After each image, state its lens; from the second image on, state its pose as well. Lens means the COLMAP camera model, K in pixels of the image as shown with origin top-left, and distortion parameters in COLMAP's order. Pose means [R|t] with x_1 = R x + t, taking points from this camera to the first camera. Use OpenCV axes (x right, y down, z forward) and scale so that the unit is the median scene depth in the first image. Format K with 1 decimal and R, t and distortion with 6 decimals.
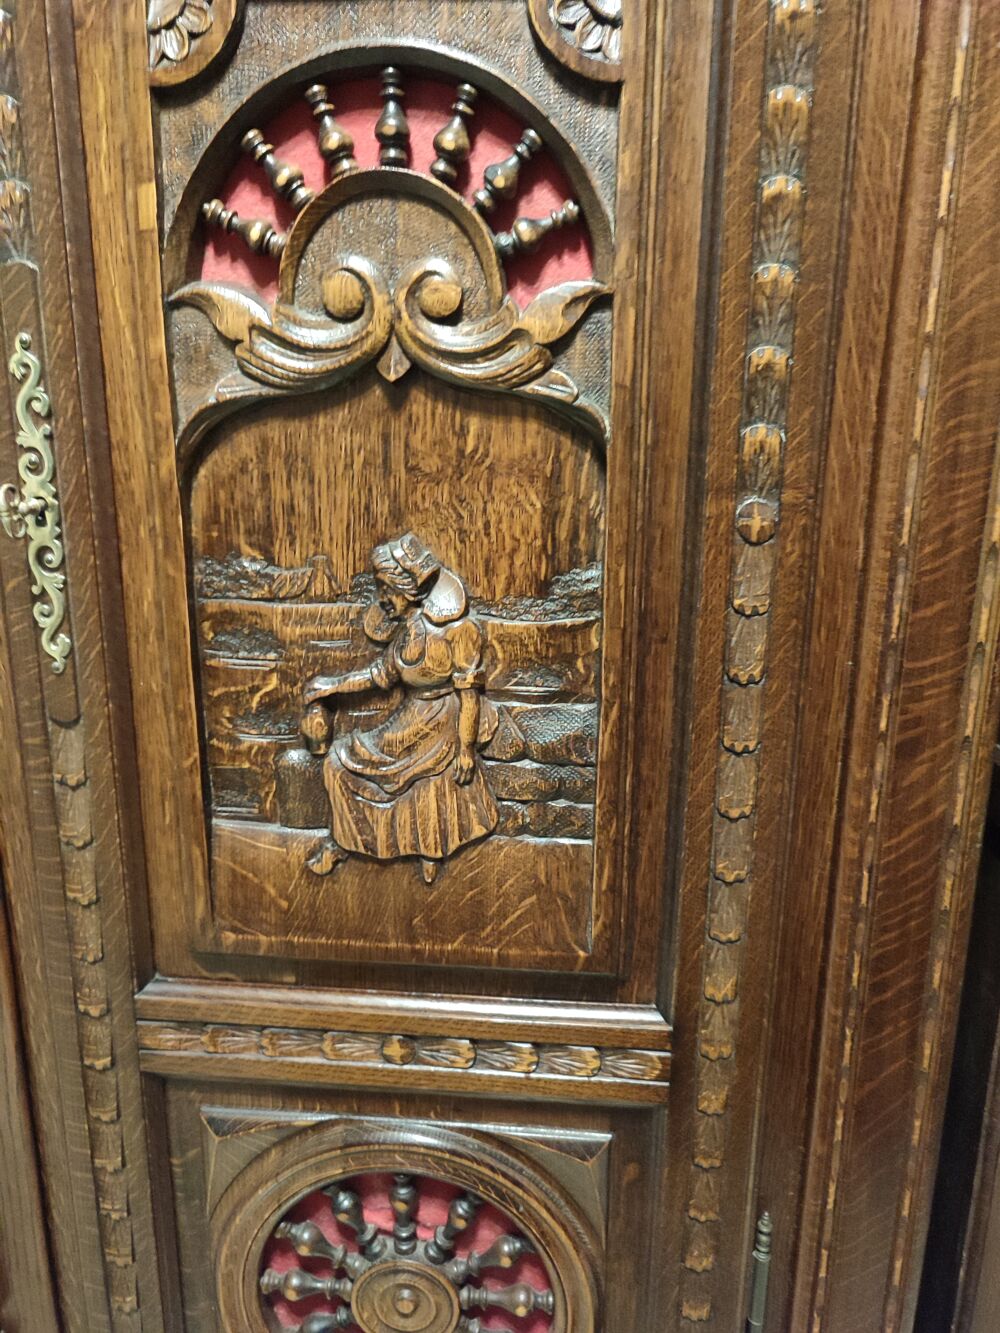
lens RADIAL K [[974.4, 0, 500.0], [0, 974.4, 666.5], [0, 0, 1]] dist [-0.000028, -0.000956]
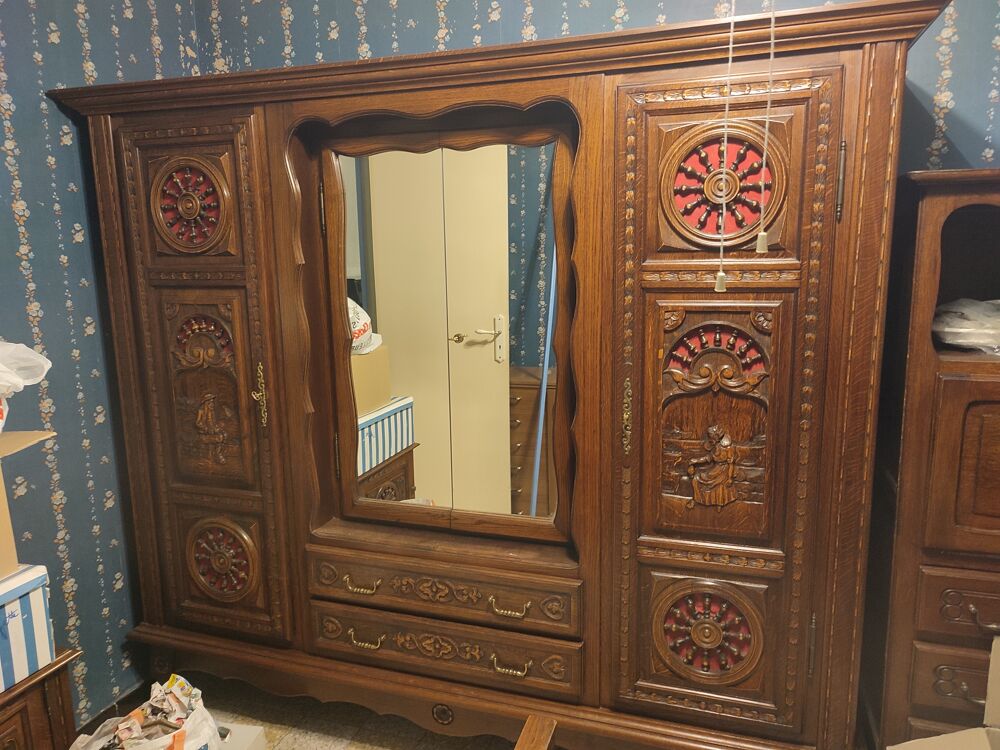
lens RADIAL K [[731.0, 0, 500.0], [0, 731.0, 375.0], [0, 0, 1]] dist [-0.000028, -0.000956]
pose [[0.970729, 0.012522, -0.239852, -0.241472], [-0.028657, 0.997545, -0.063903, -0.120730], [0.238463, 0.068906, 0.968704, -2.202982]]
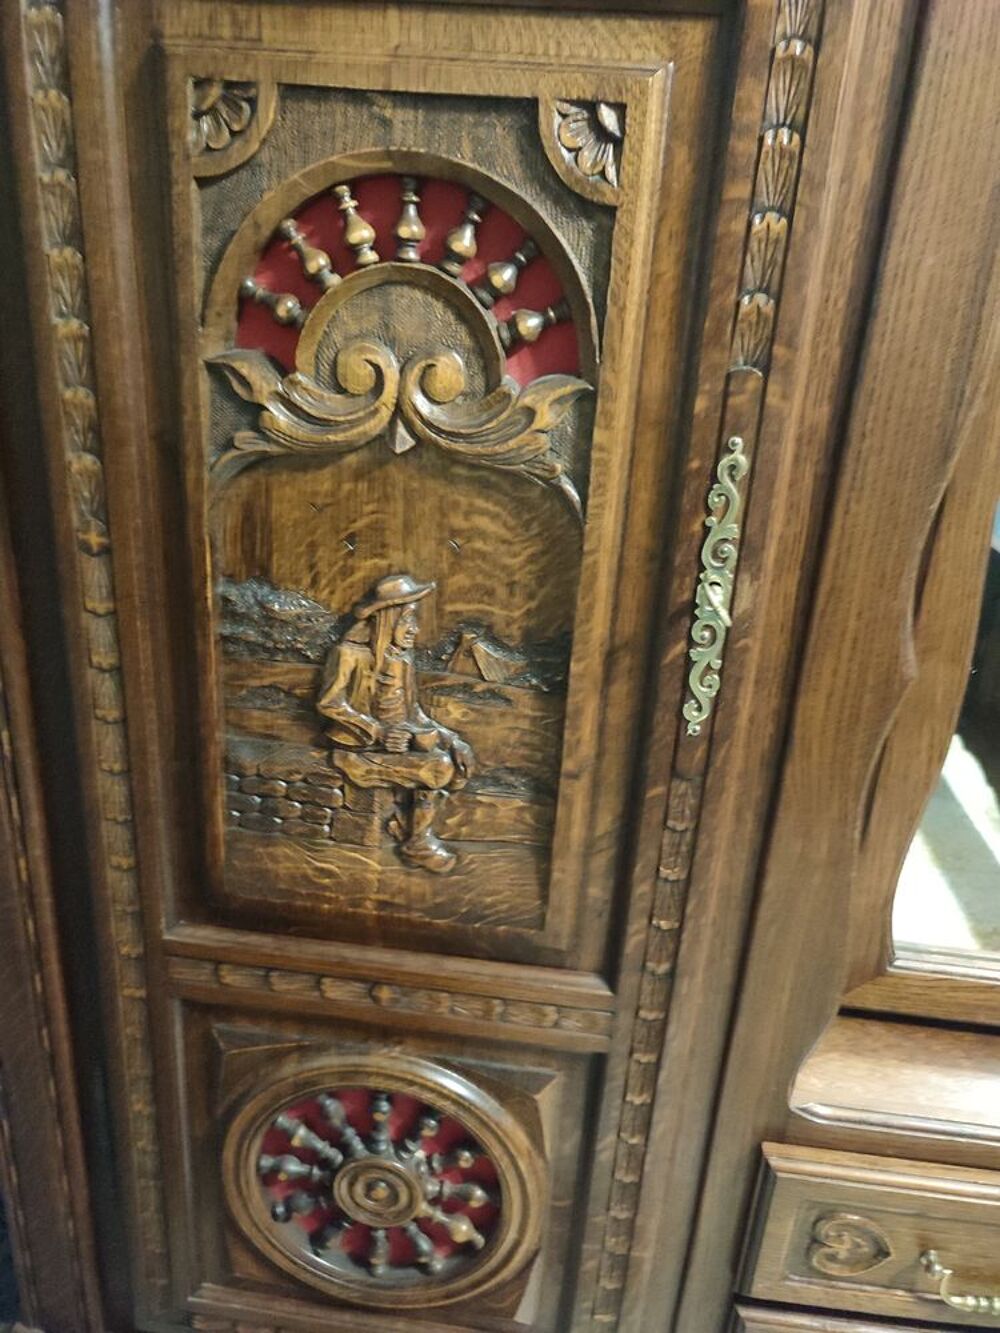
lens RADIAL K [[974.4, 0, 500.0], [0, 974.4, 666.5], [0, 0, 1]] dist [-0.000028, -0.000956]
pose [[0.998524, 0.054256, 0.002302, -2.530214], [-0.054094, 0.990008, 0.130225, -0.271868], [0.004786, -0.130157, 0.991482, 0.056734]]
